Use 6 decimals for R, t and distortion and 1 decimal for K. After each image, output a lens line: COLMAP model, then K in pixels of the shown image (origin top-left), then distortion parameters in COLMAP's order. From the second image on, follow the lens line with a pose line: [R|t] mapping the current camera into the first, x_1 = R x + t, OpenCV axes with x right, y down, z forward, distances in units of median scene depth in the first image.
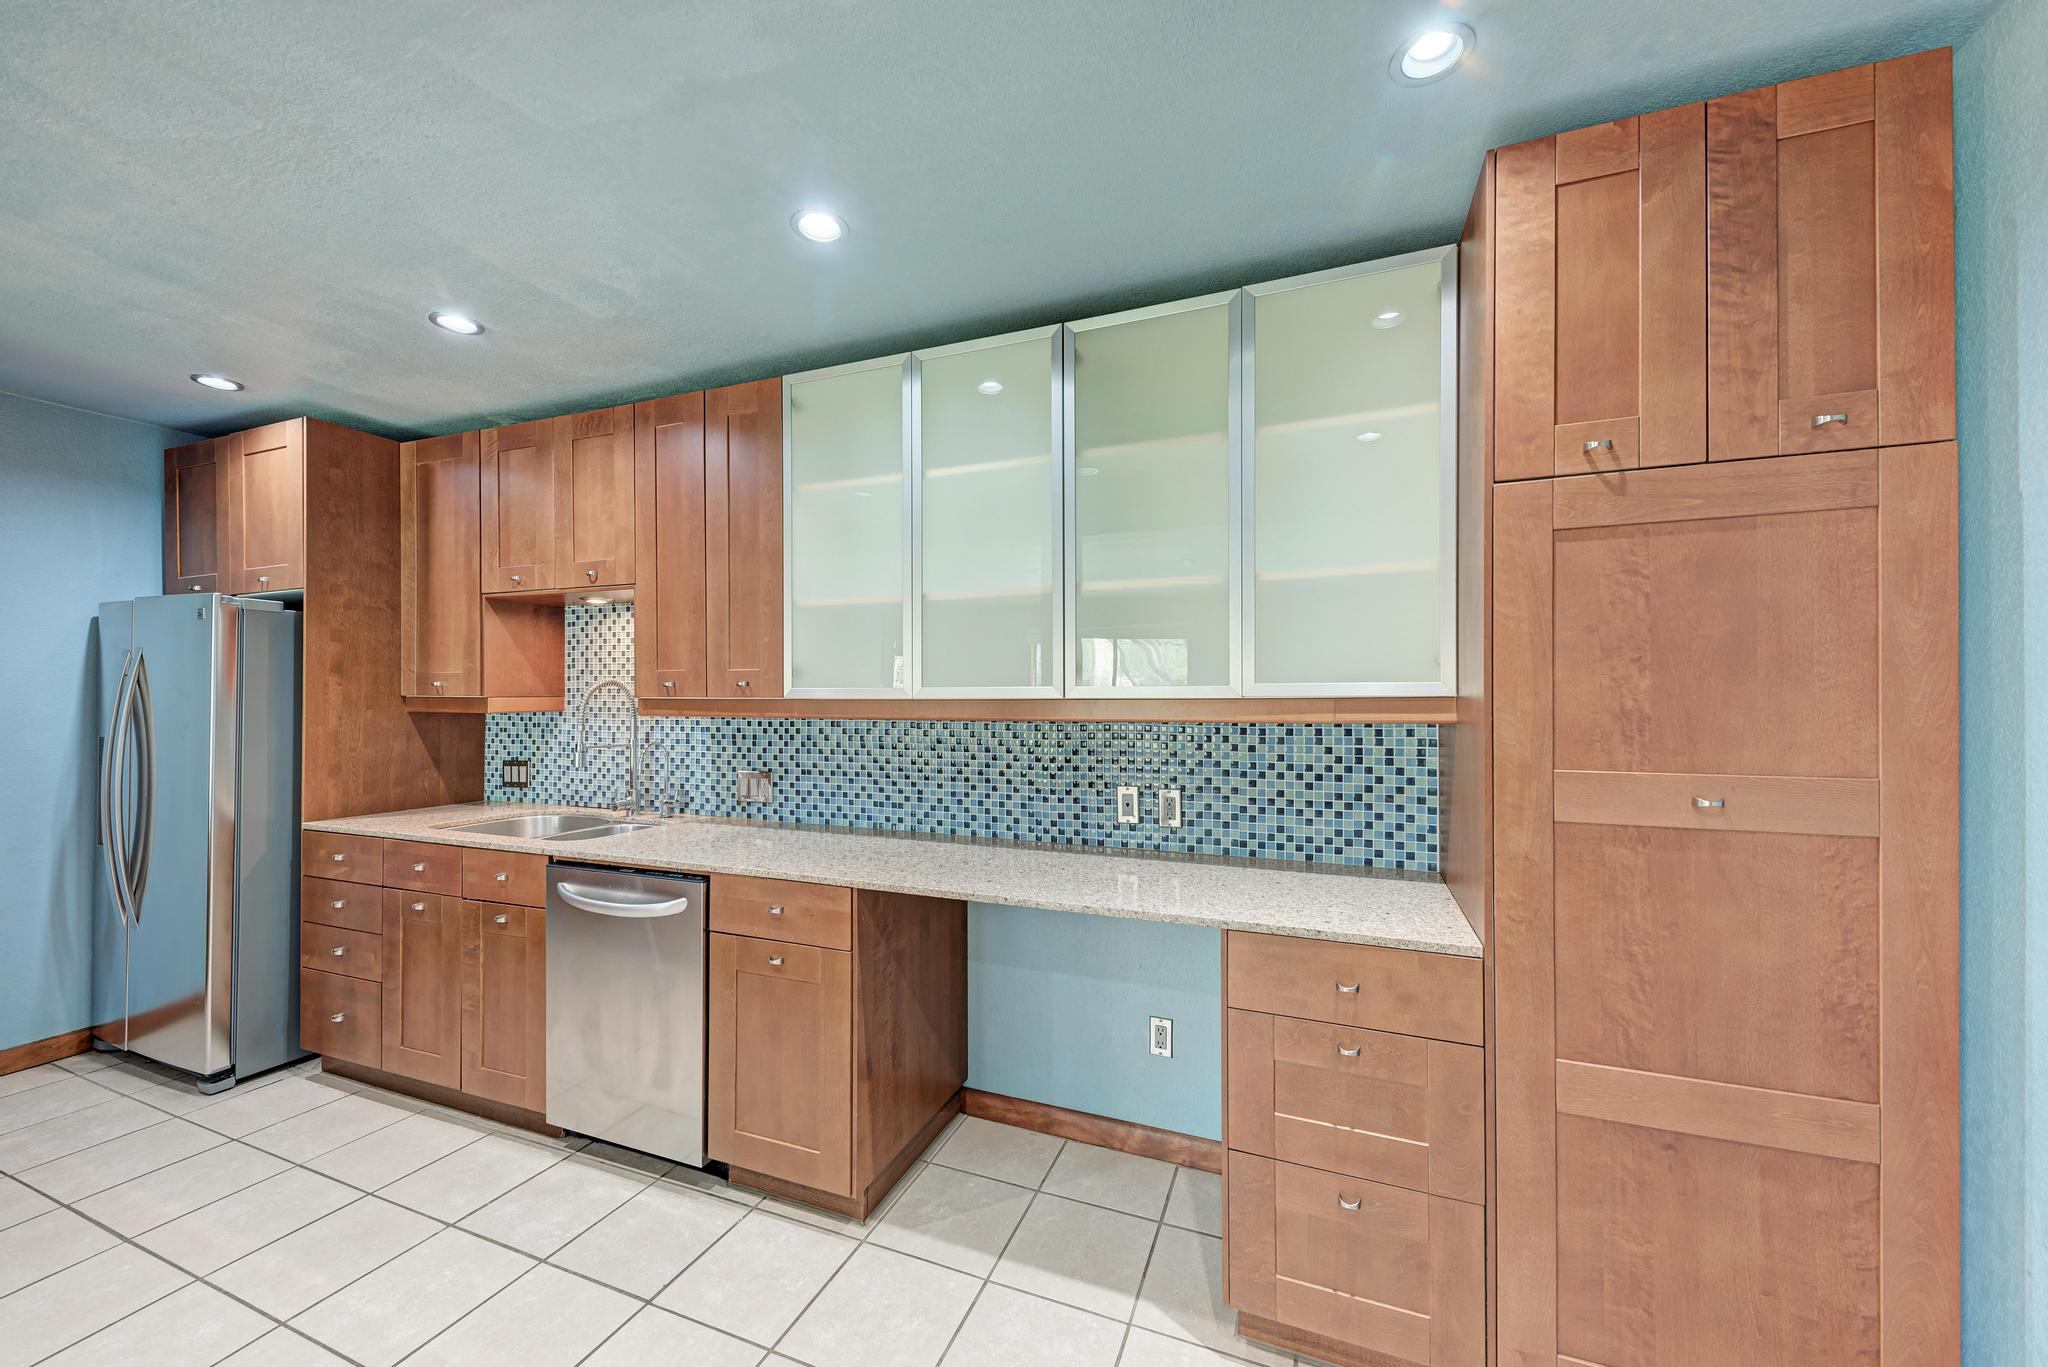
lens RADIAL K [[670.1, 0, 1024.0], [0, 670.1, 683.5], [0, 0, 1]] dist [-0.000376, -0.006720]
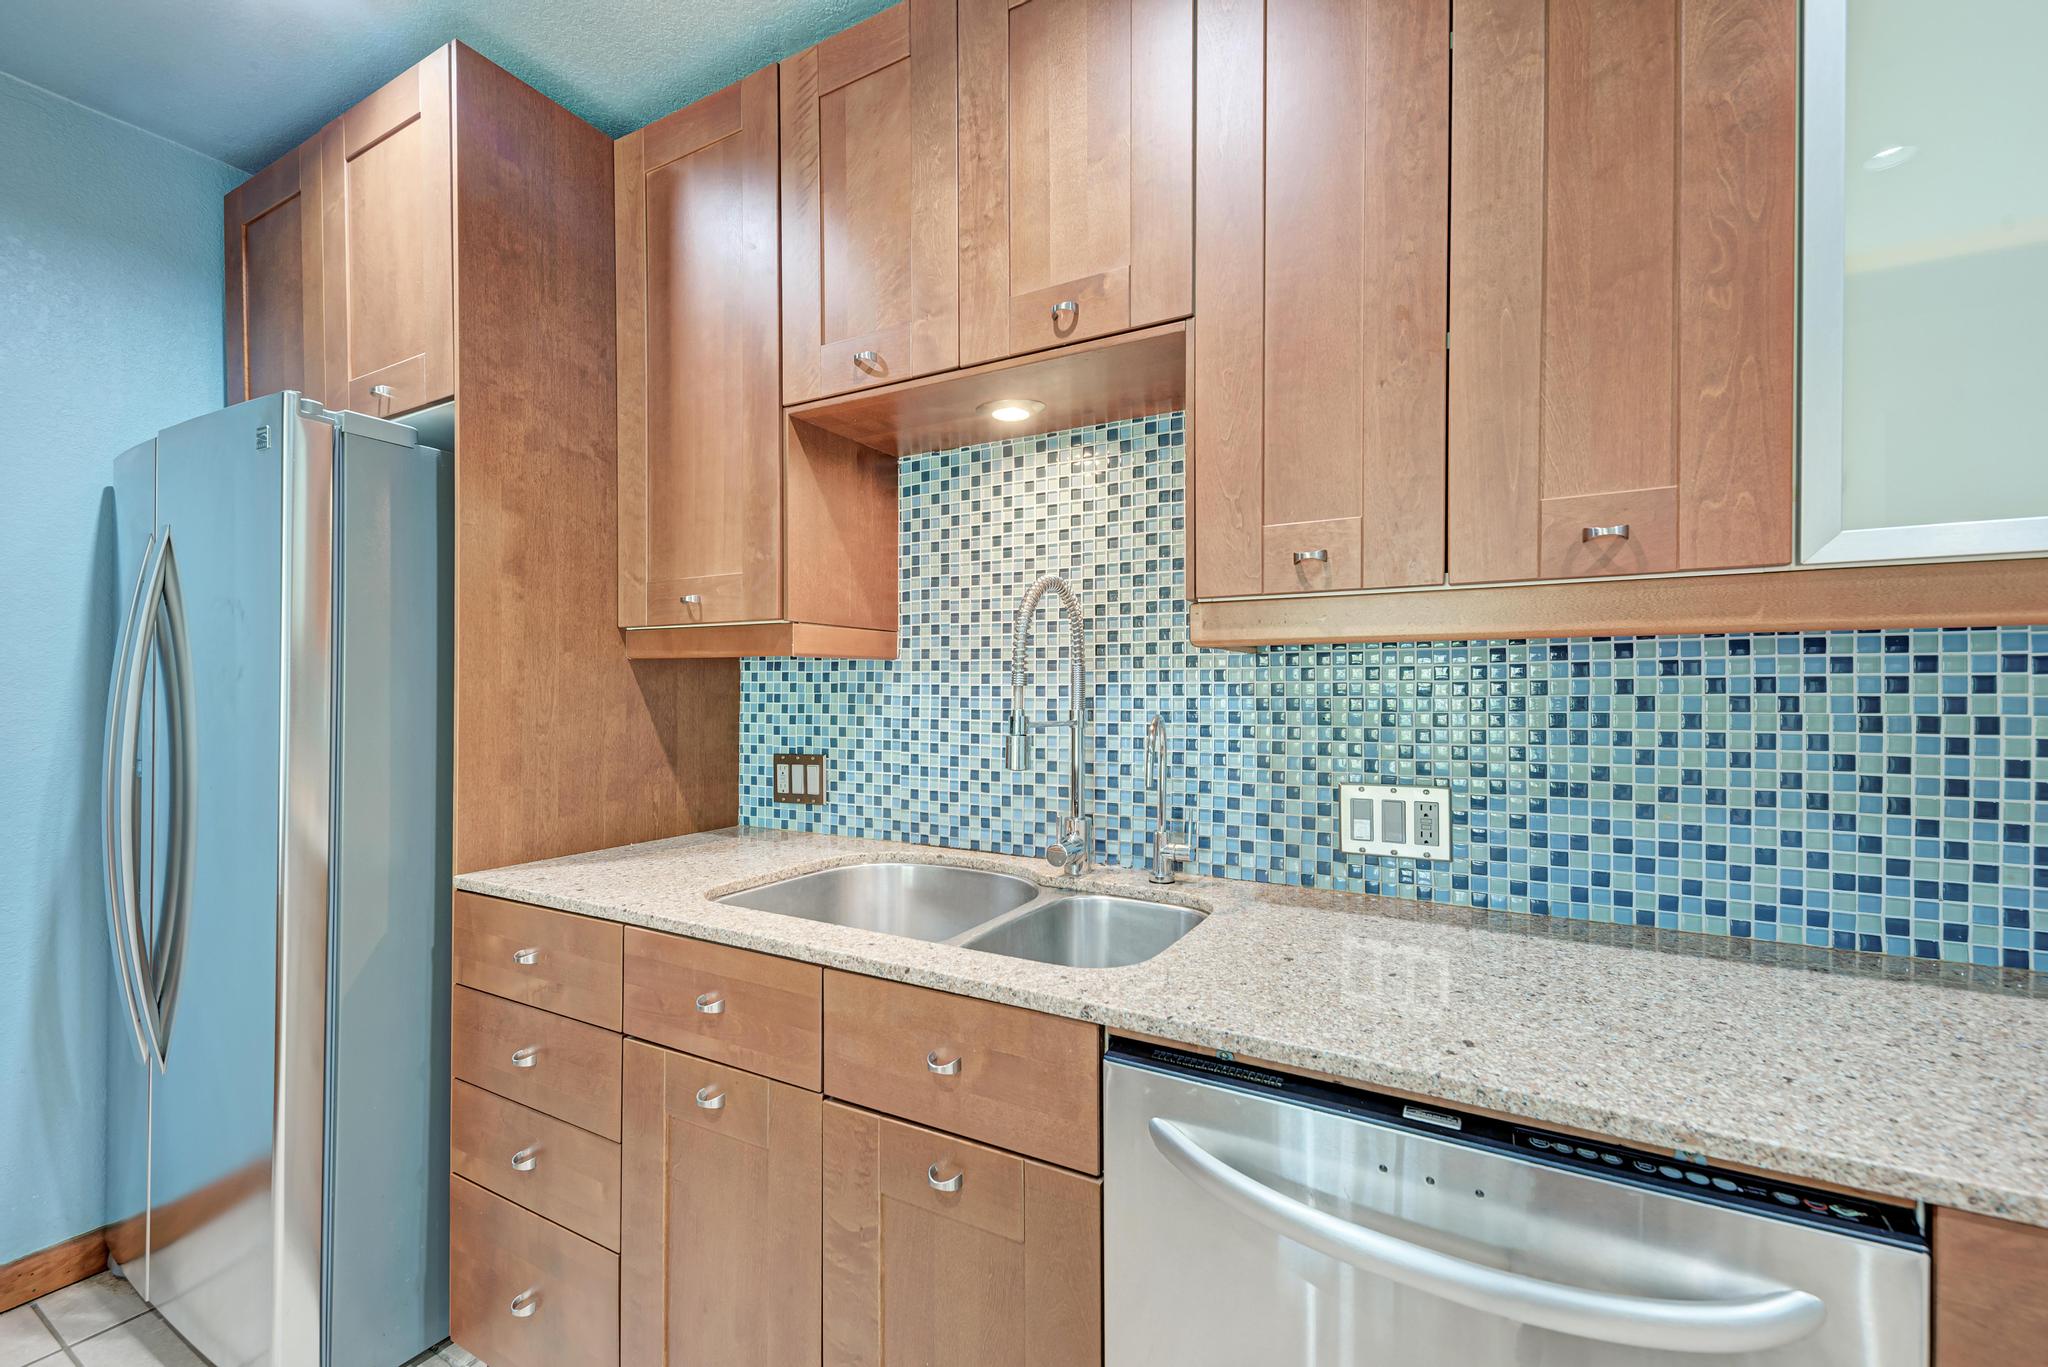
lens RADIAL K [[741.9, 0, 1024.0], [0, 741.9, 683.5], [0, 0, 1]] dist [0.000299, -0.002828]
pose [[0.988436, -0.001631, -0.151632, -0.562711], [0.002326, 0.999988, 0.004408, 0.064162], [0.151623, -0.004710, 0.988427, 0.499616]]
